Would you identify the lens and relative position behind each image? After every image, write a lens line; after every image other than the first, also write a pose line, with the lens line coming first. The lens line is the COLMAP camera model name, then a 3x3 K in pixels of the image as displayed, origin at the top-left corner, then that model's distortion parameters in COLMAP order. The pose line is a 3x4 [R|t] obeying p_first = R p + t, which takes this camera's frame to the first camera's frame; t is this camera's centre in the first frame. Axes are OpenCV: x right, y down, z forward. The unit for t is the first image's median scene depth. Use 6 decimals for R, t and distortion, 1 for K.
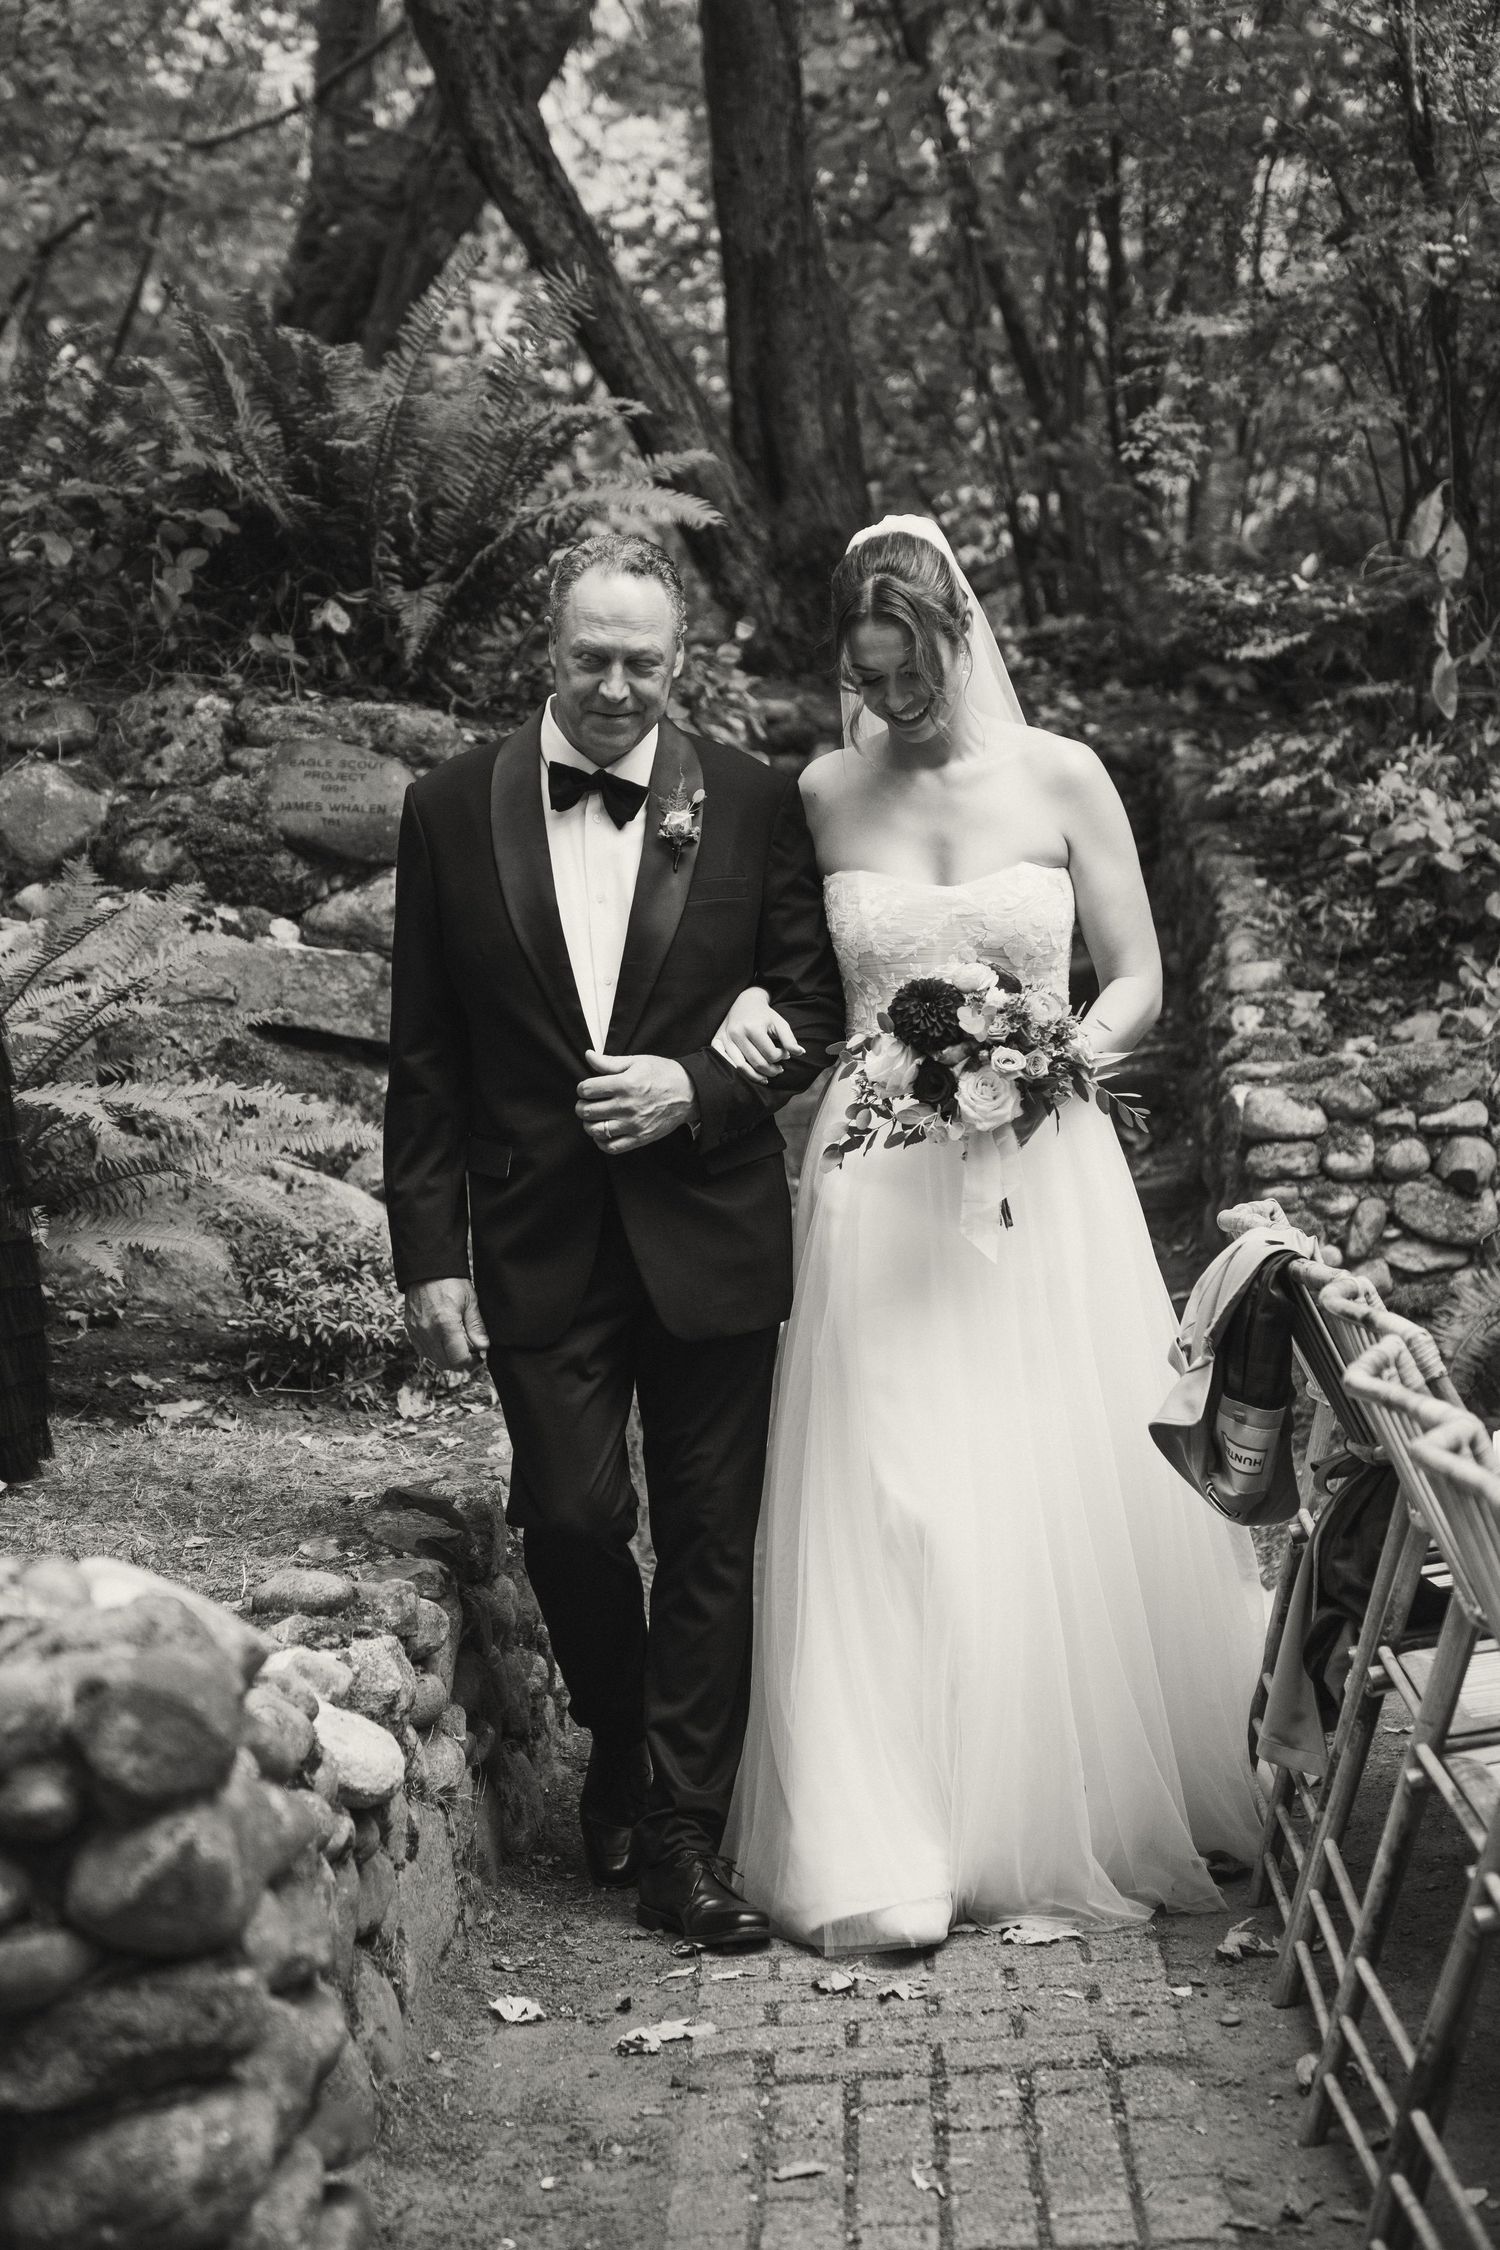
lens RADIAL K [[4285.5, 0, 742.7], [0, 4285.5, 1117.6], [0, 0, 1]] dist [0.359008, 0.000000]
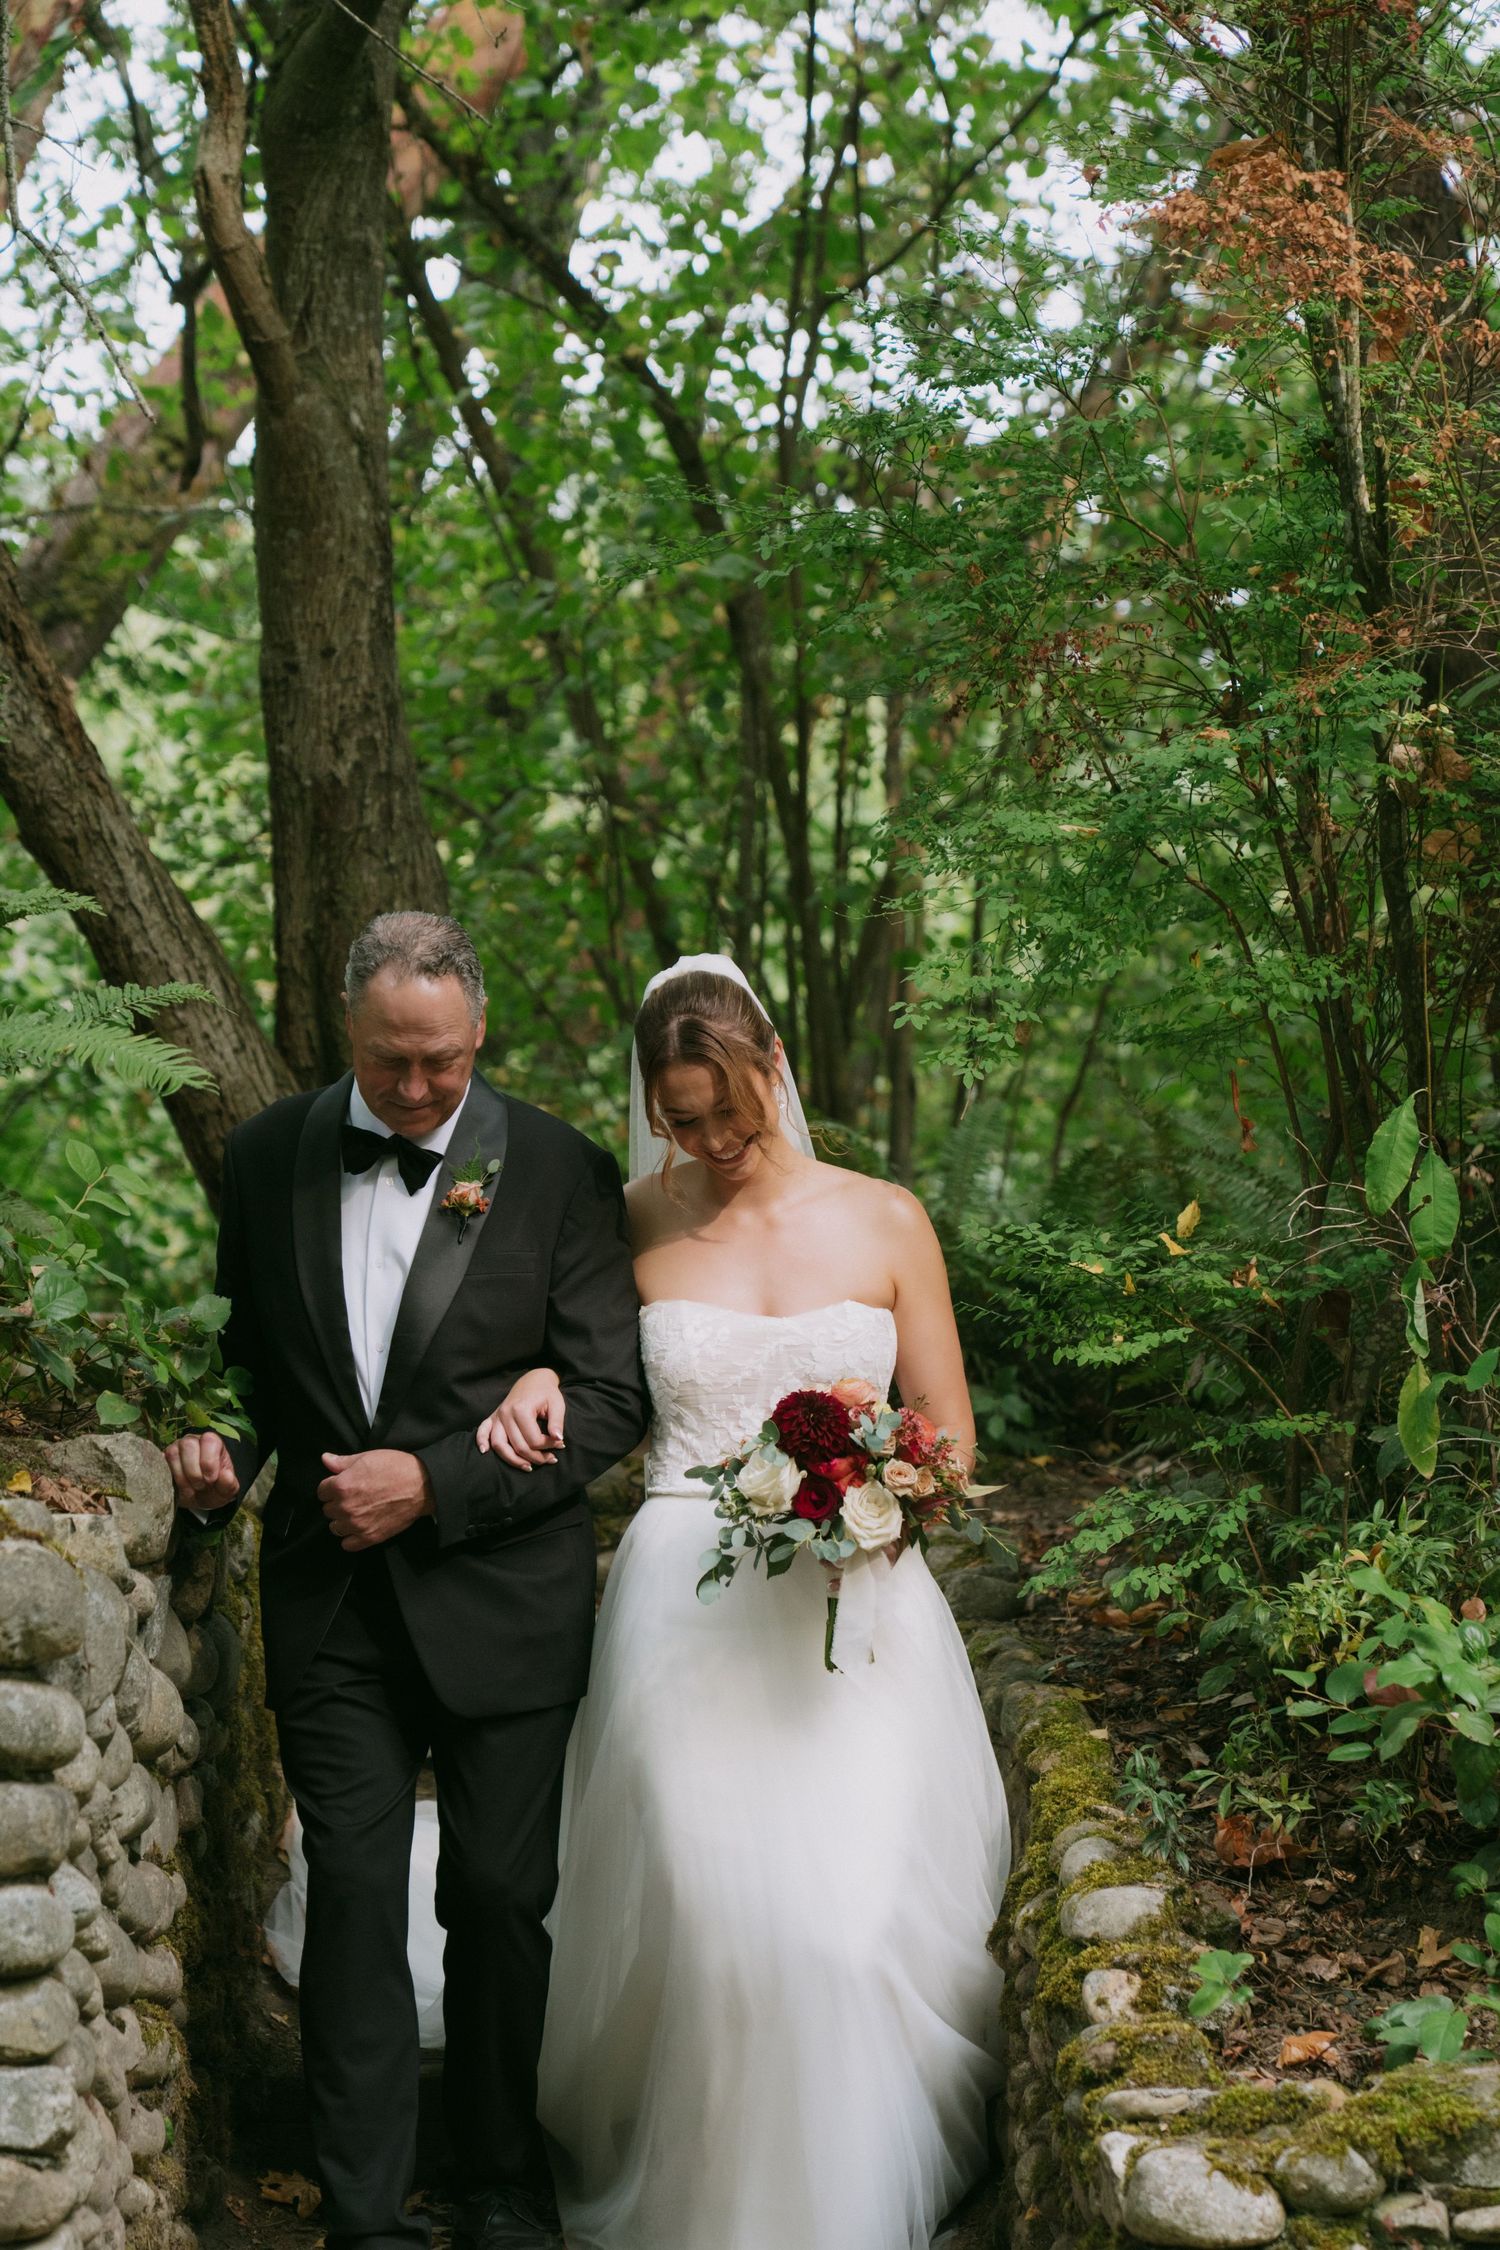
lens RADIAL K [[4704.7, 0, 745.7], [0, 4704.7, 1123.3], [0, 0, 1]] dist [-0.012331, 0.000000]
pose [[0.995486, 0.039457, 0.086315, 0.011891], [-0.024928, 0.986255, -0.163338, -0.032857], [-0.091574, 0.160449, 0.982787, 0.375679]]
